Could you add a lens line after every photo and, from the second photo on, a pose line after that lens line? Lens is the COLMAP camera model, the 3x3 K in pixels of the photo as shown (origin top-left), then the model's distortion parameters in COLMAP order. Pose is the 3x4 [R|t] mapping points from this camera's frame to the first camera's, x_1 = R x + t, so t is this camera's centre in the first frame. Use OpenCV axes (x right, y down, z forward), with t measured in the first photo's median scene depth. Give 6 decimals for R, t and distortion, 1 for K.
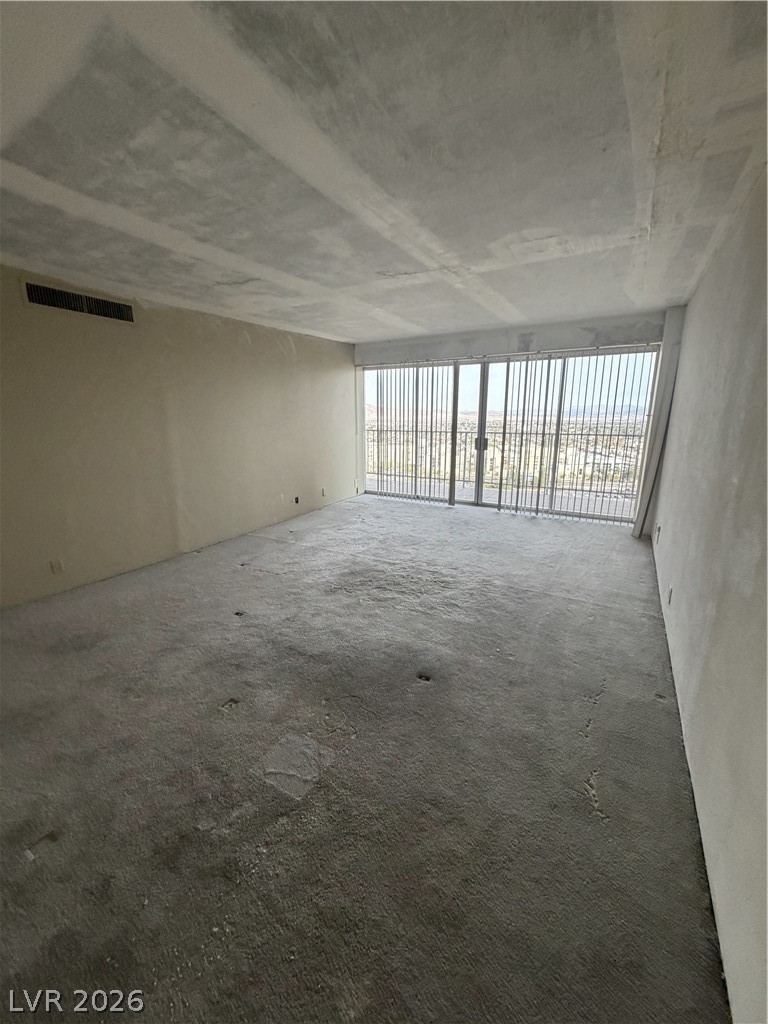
lens RADIAL K [[409.4, 0, 383.3], [0, 409.4, 507.6], [0, 0, 1]] dist [0.003186, 0.000726]
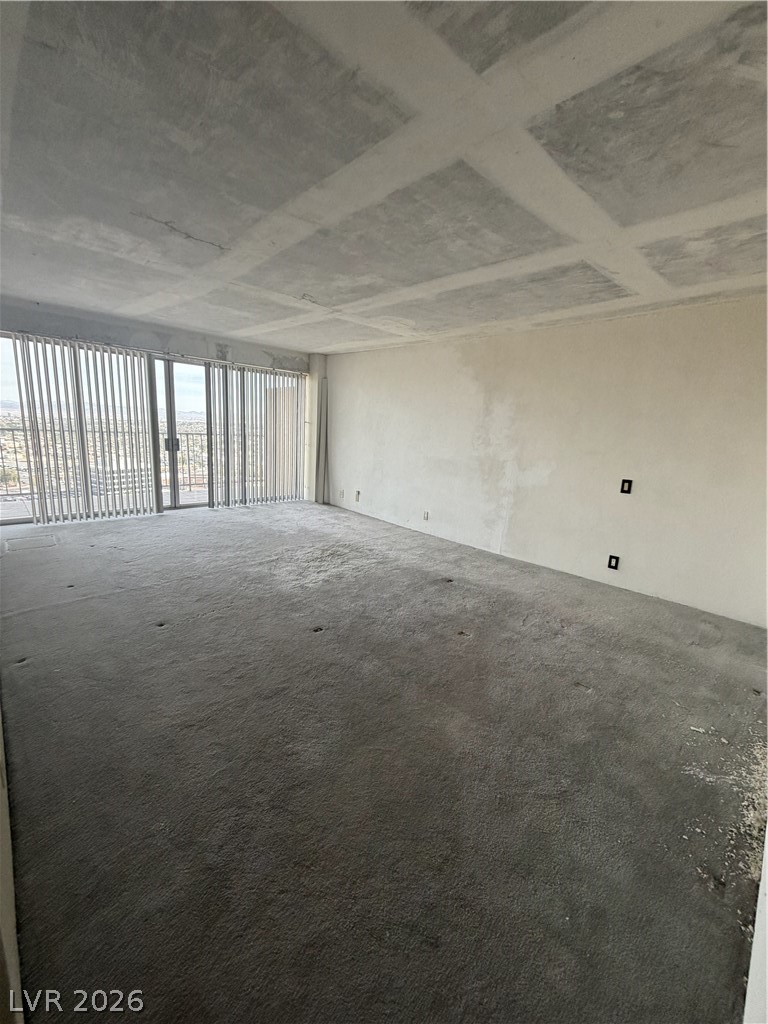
lens RADIAL K [[409.4, 0, 382.9], [0, 409.4, 513.4], [0, 0, 1]] dist [0.003186, 0.000726]
pose [[0.258633, -0.185019, 0.948091, -0.873963], [0.162947, 0.975777, 0.145971, -0.089459], [-0.952133, 0.116735, 0.282516, 0.423543]]
